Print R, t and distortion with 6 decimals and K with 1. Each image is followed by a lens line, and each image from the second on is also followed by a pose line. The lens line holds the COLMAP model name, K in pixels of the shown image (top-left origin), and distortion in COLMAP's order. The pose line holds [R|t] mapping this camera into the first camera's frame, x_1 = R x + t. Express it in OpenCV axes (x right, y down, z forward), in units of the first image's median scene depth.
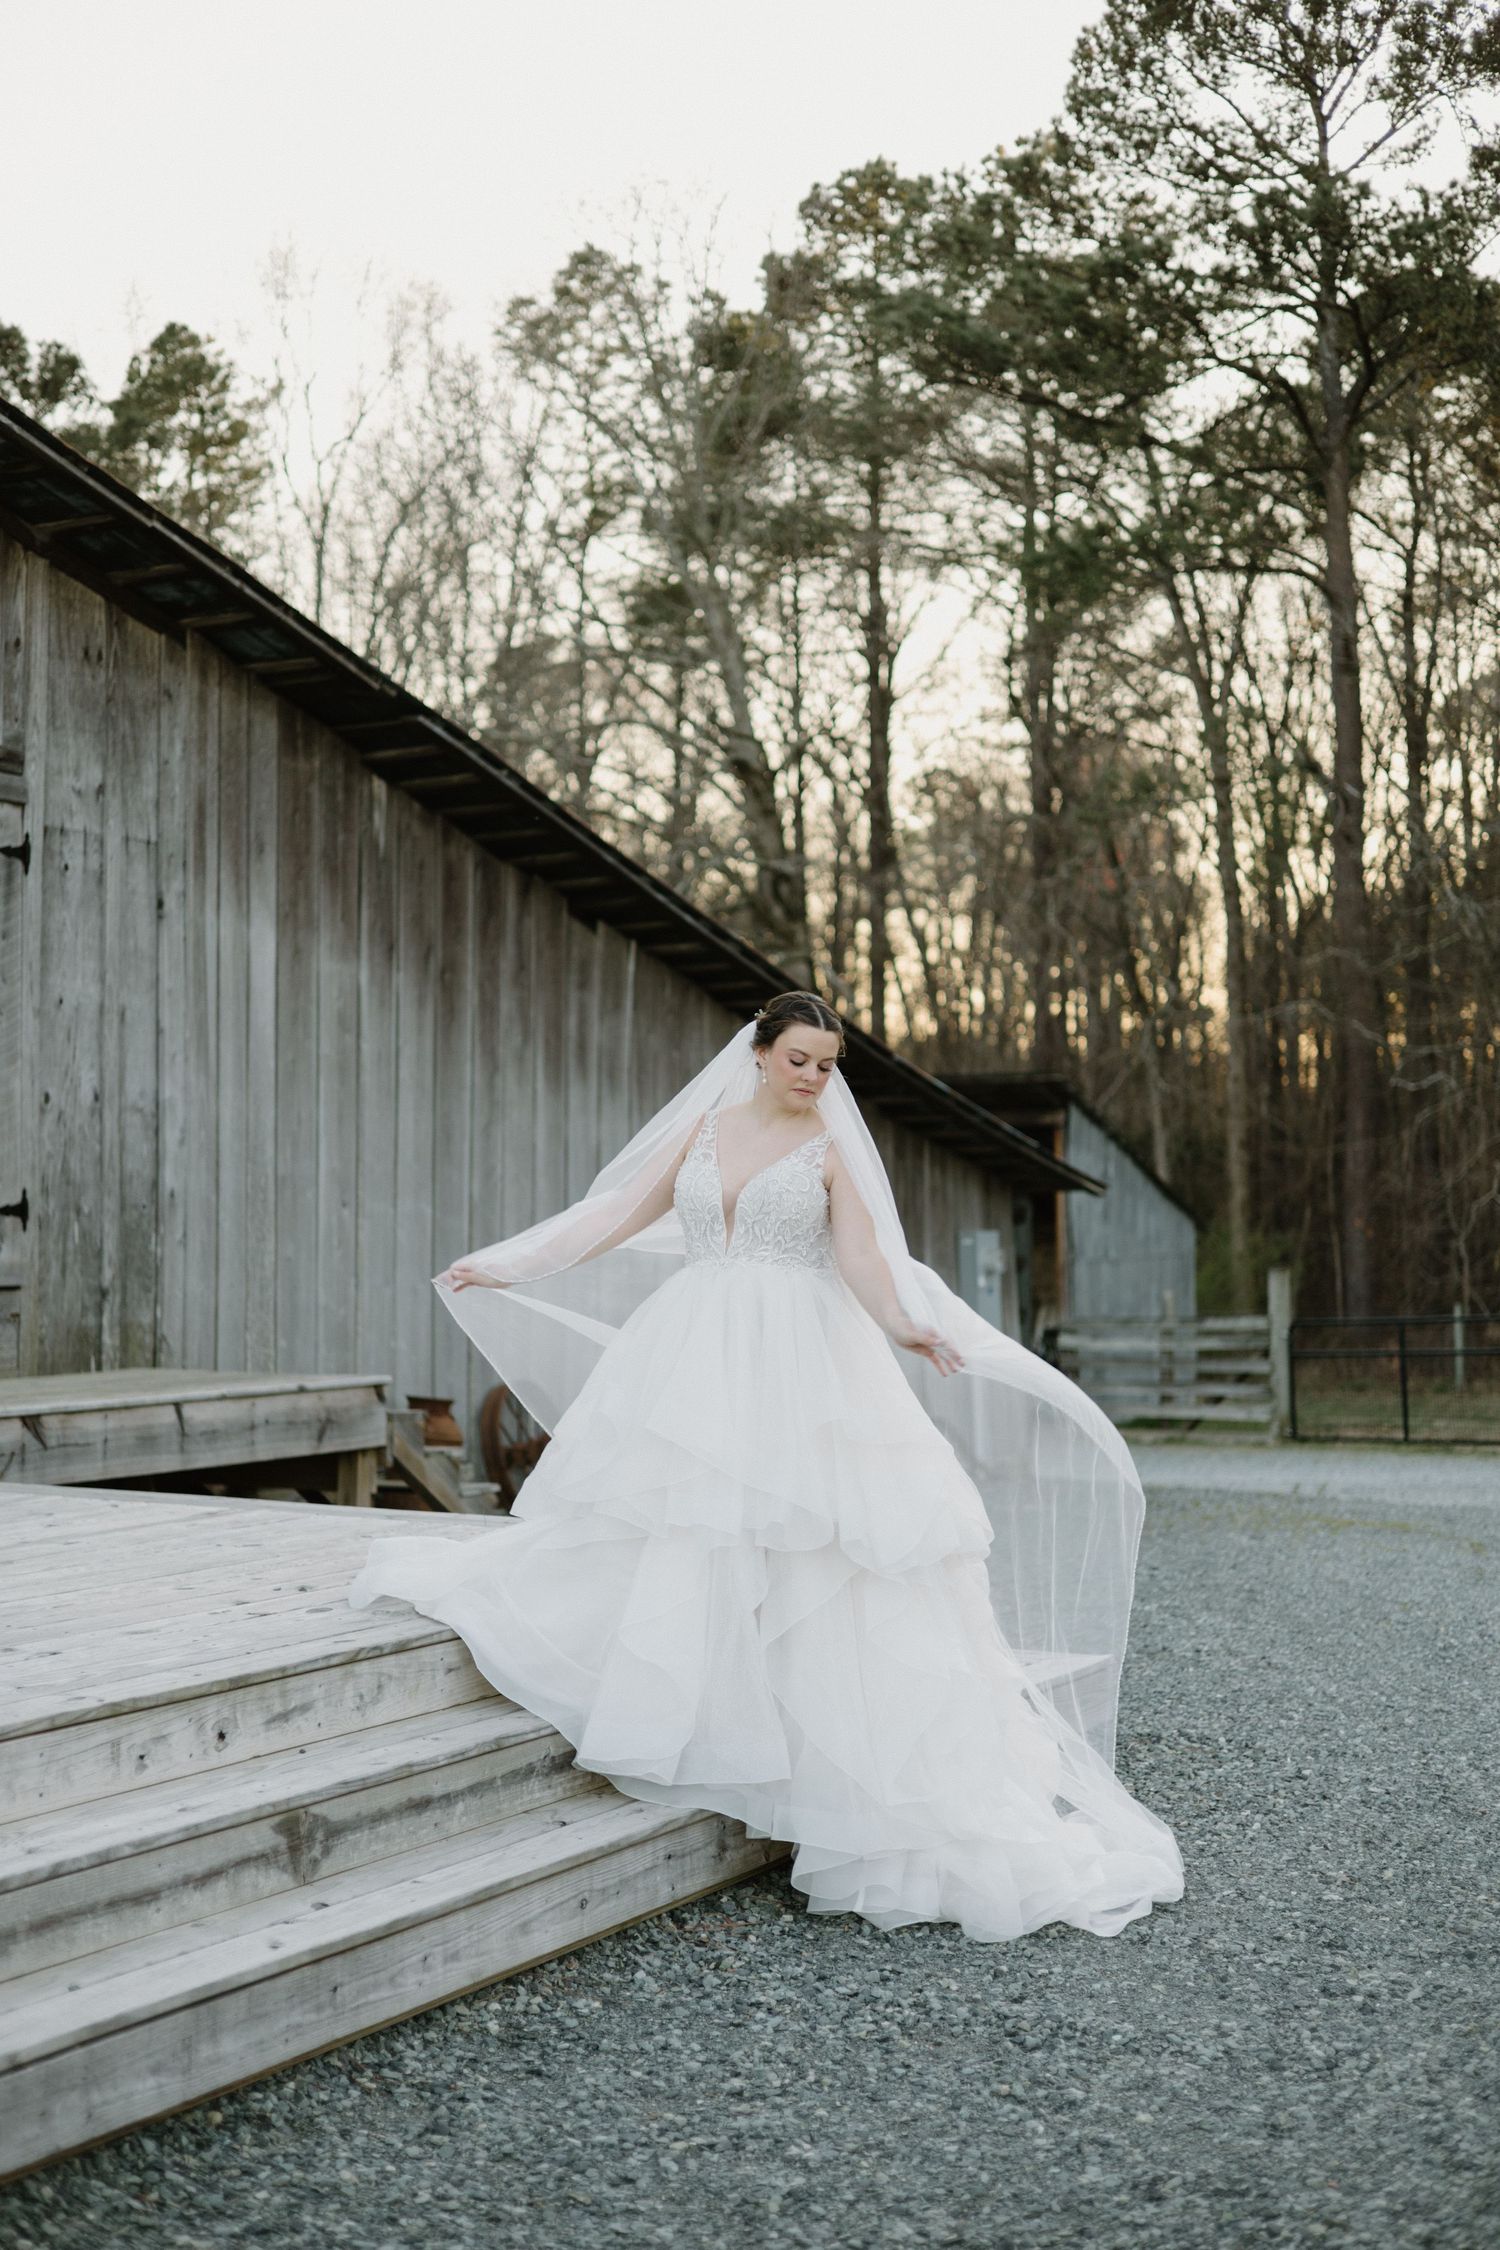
lens RADIAL K [[3087.8, 0, 753.2], [0, 3087.8, 1133.0], [0, 0, 1]] dist [0.017448, -0.022989]
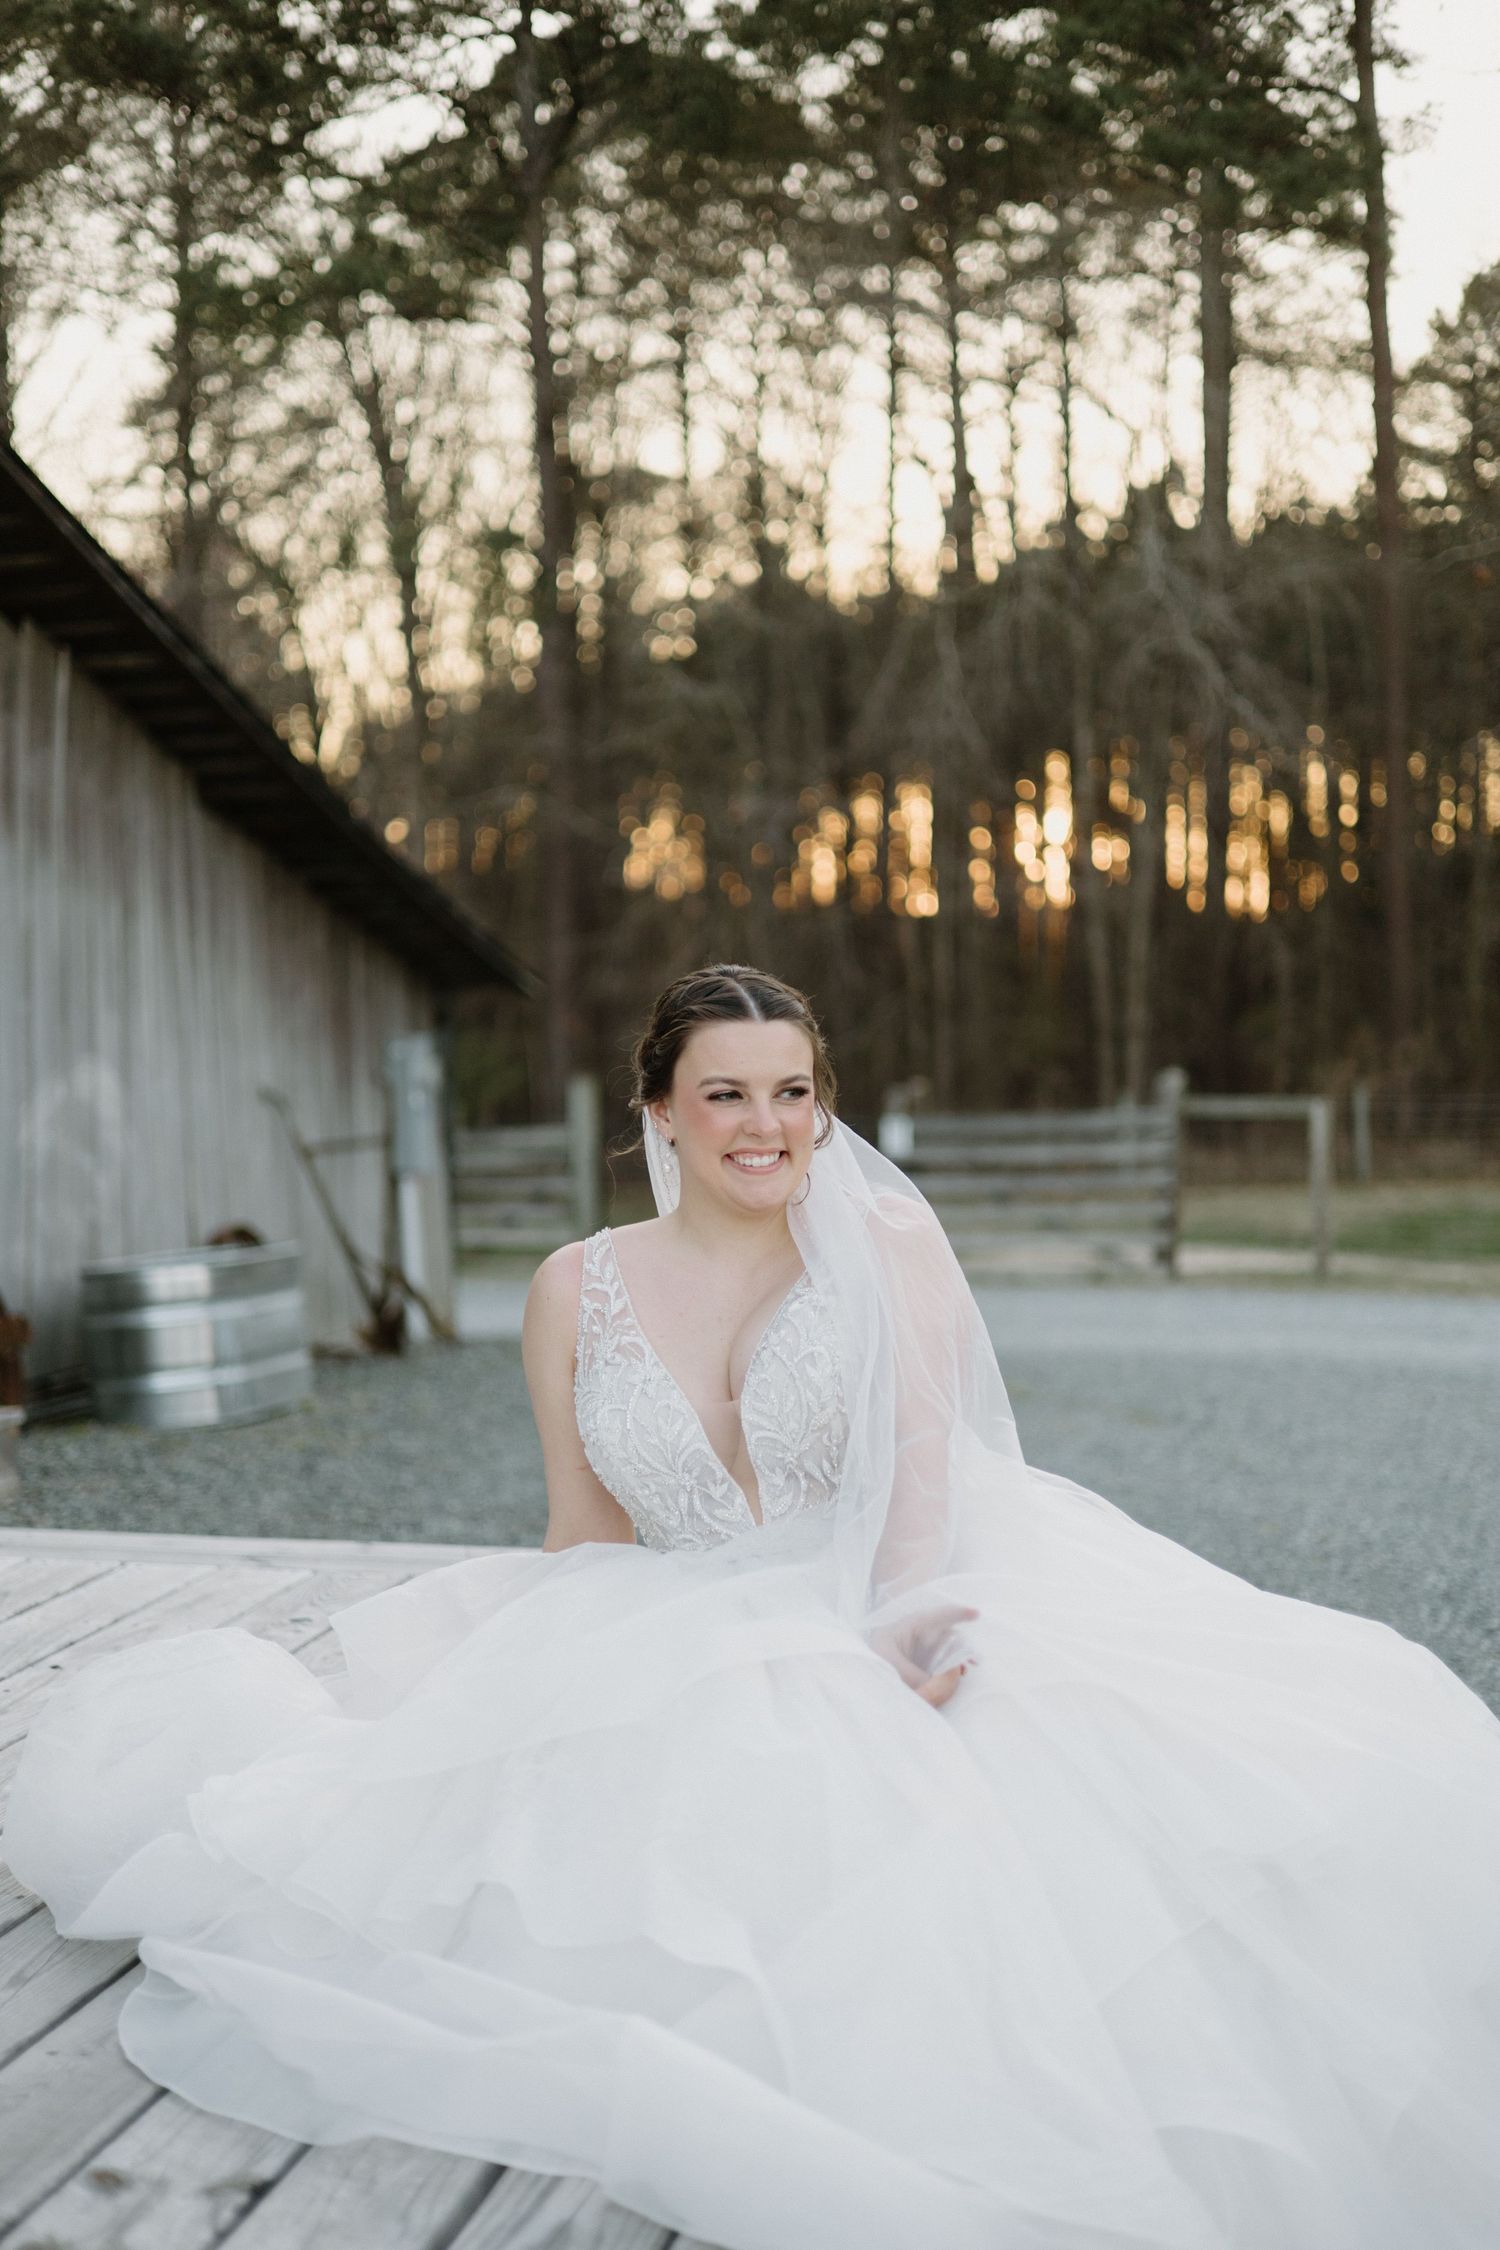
lens RADIAL K [[3146.9, 0, 749.3], [0, 3146.9, 1124.0], [0, 0, 1]] dist [-0.006637, 0.006753]
pose [[0.957723, -0.015890, 0.287254, -0.027930], [-0.001324, 0.998220, 0.059633, 0.001752], [-0.287690, -0.057492, 0.955996, 0.062390]]
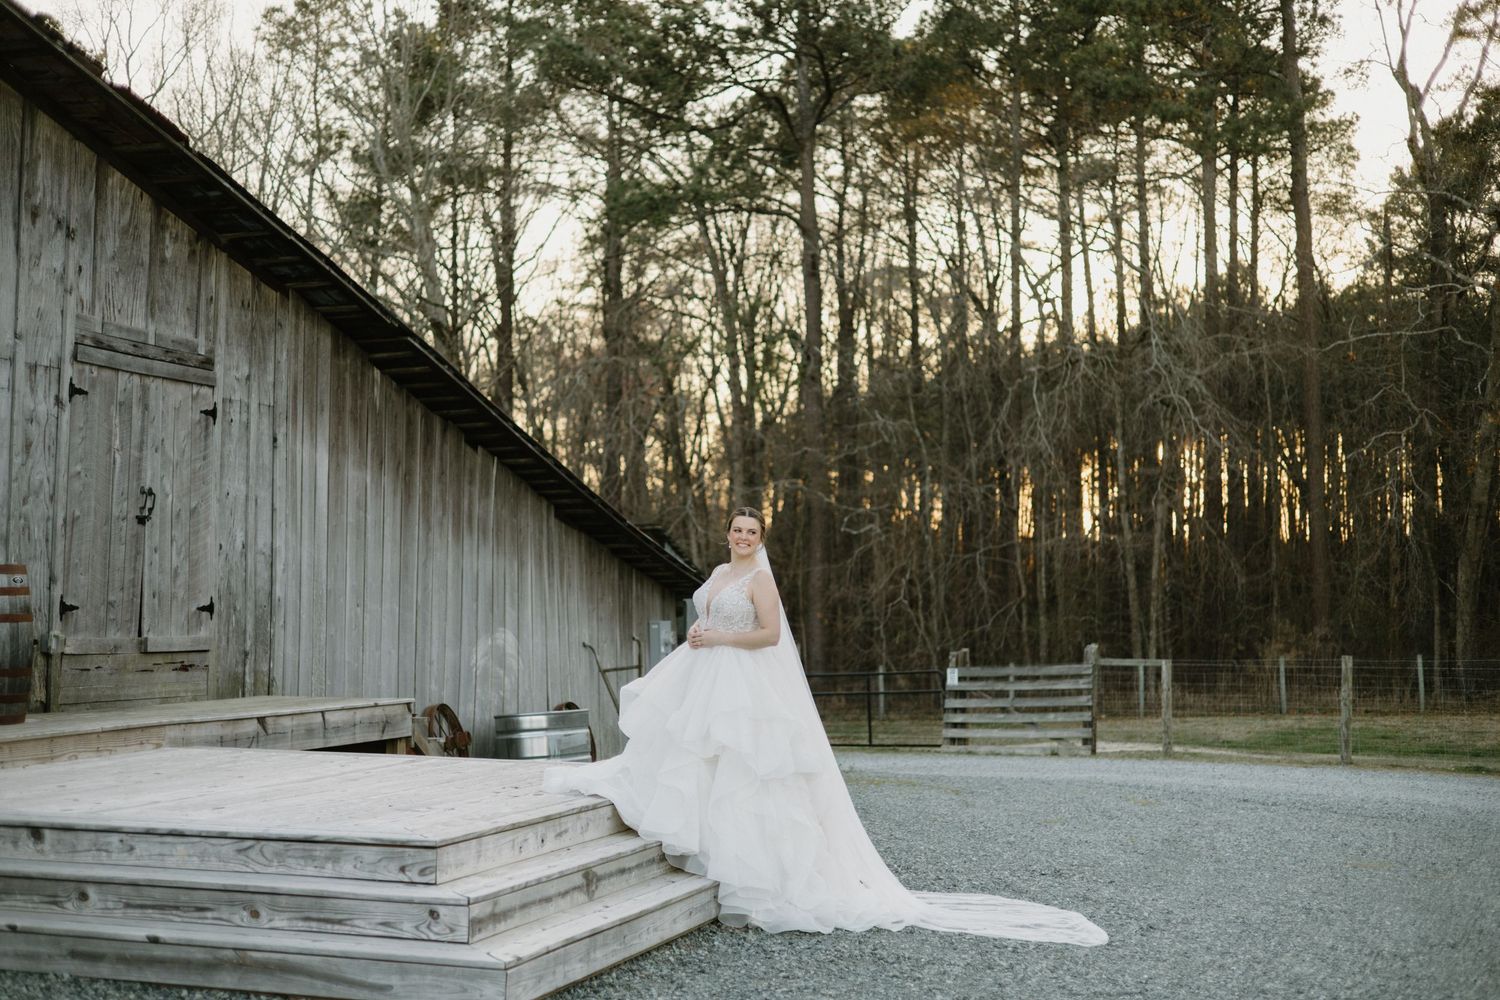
lens RADIAL K [[2042.4, 0, 749.3], [0, 2042.4, 501.6], [0, 0, 1]] dist [0.012076, 0.006978]
pose [[0.984617, 0.012415, 0.174285, -0.027795], [-0.007874, 0.999612, -0.026722, -0.001737], [-0.174549, 0.024939, 0.984333, -0.051056]]
